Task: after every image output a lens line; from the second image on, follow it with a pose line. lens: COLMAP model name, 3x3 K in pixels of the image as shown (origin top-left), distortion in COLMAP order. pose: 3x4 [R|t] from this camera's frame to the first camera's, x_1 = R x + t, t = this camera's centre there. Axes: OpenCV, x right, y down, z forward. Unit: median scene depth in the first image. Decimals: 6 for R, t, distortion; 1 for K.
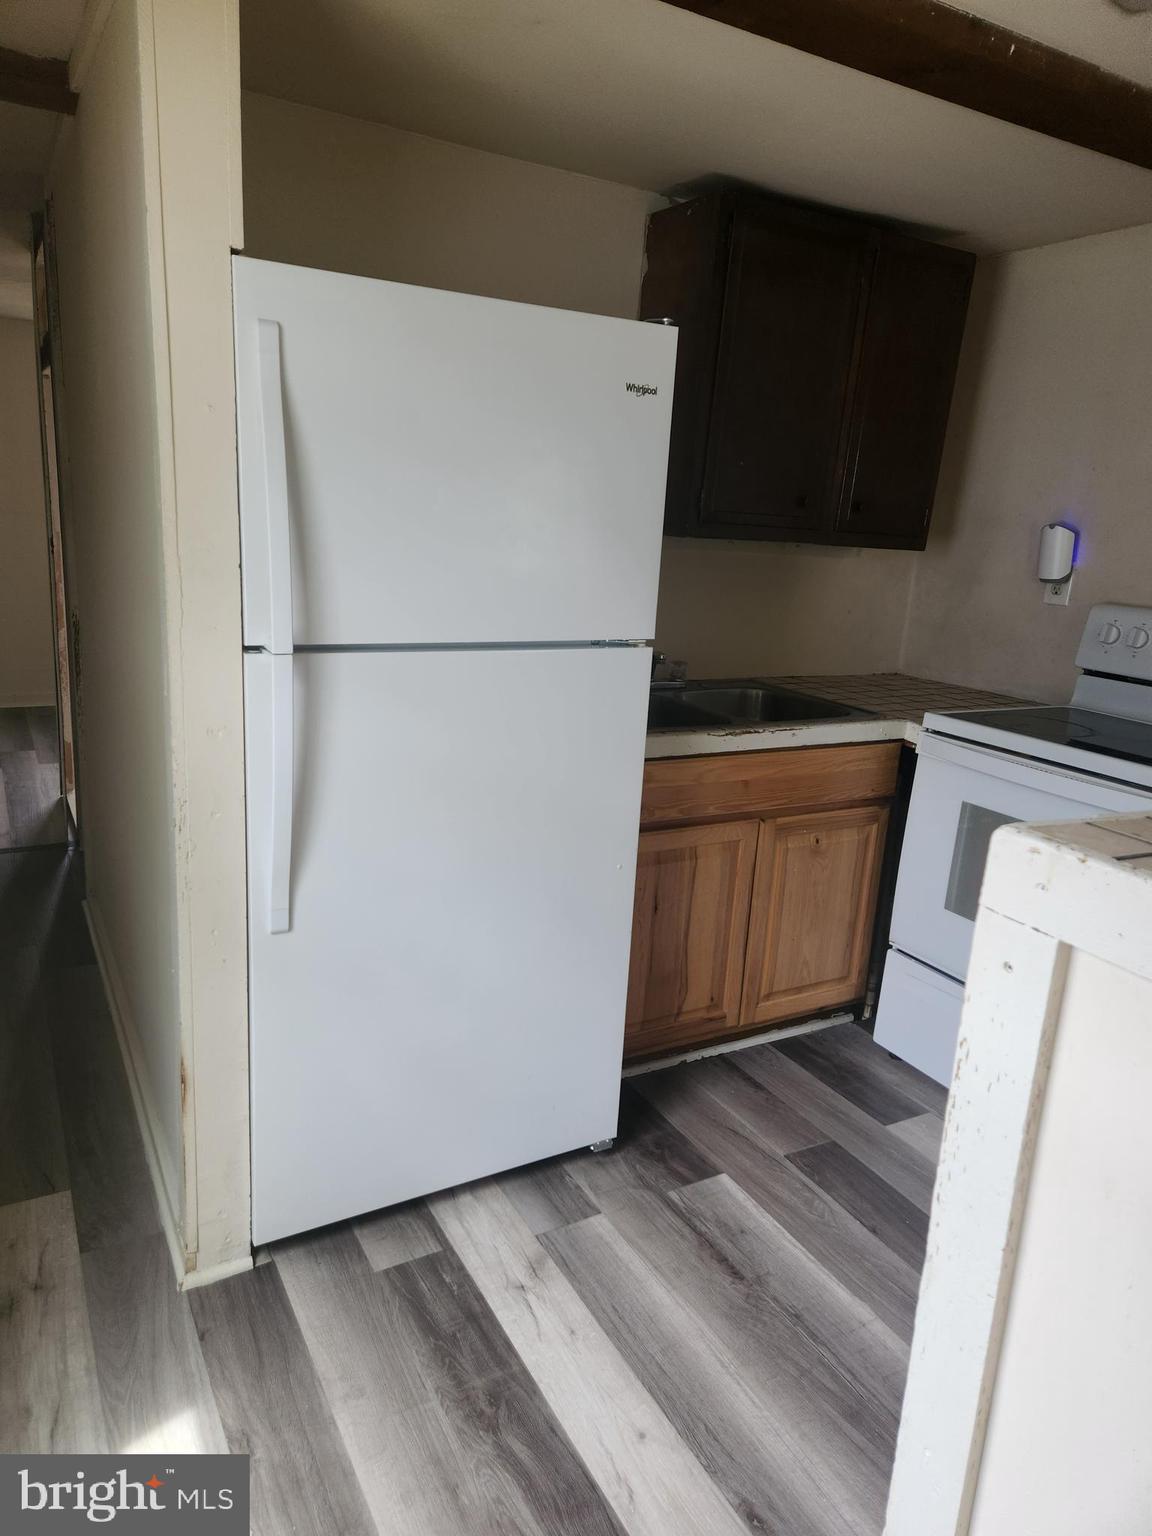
lens RADIAL K [[1011.6, 0, 578.9], [0, 1011.6, 744.0], [0, 0, 1]] dist [0.080348, -0.062846]
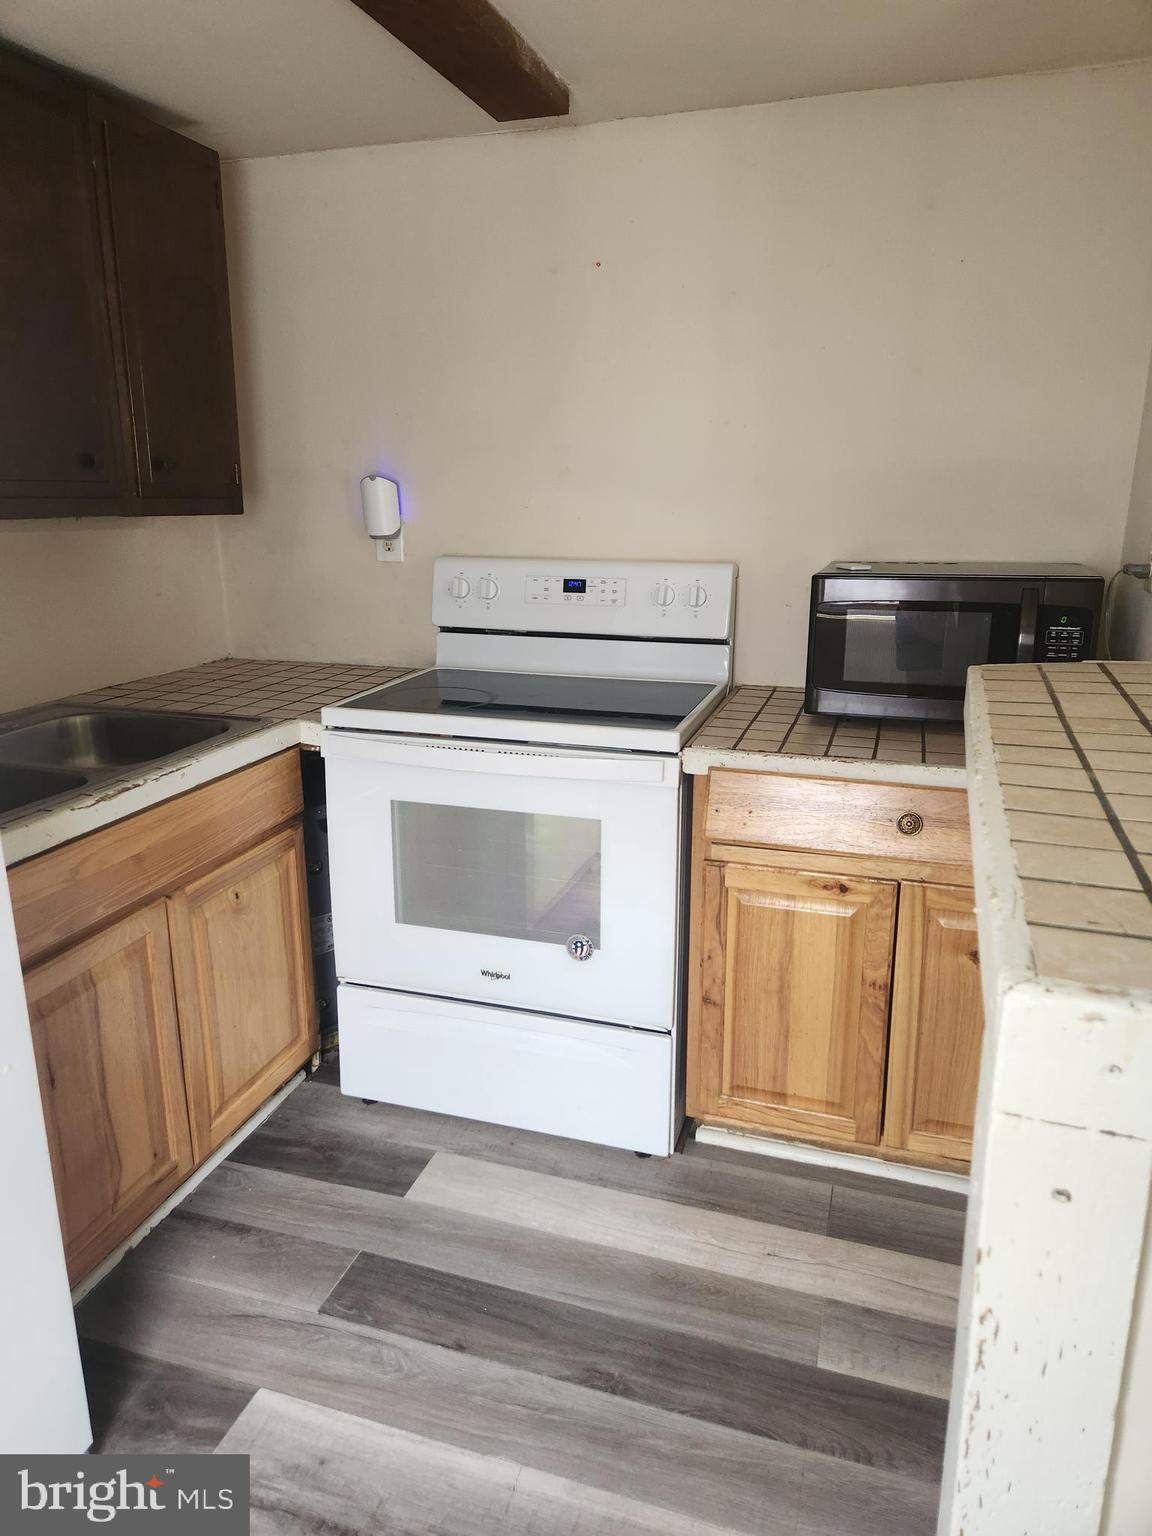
lens RADIAL K [[1011.6, 0, 578.9], [0, 1011.6, 744.0], [0, 0, 1]] dist [0.080348, -0.062846]
pose [[0.735371, -0.228888, 0.637840, -0.048465], [0.197944, 0.972735, 0.120854, -0.062981], [-0.648111, 0.037384, 0.760628, 0.228468]]
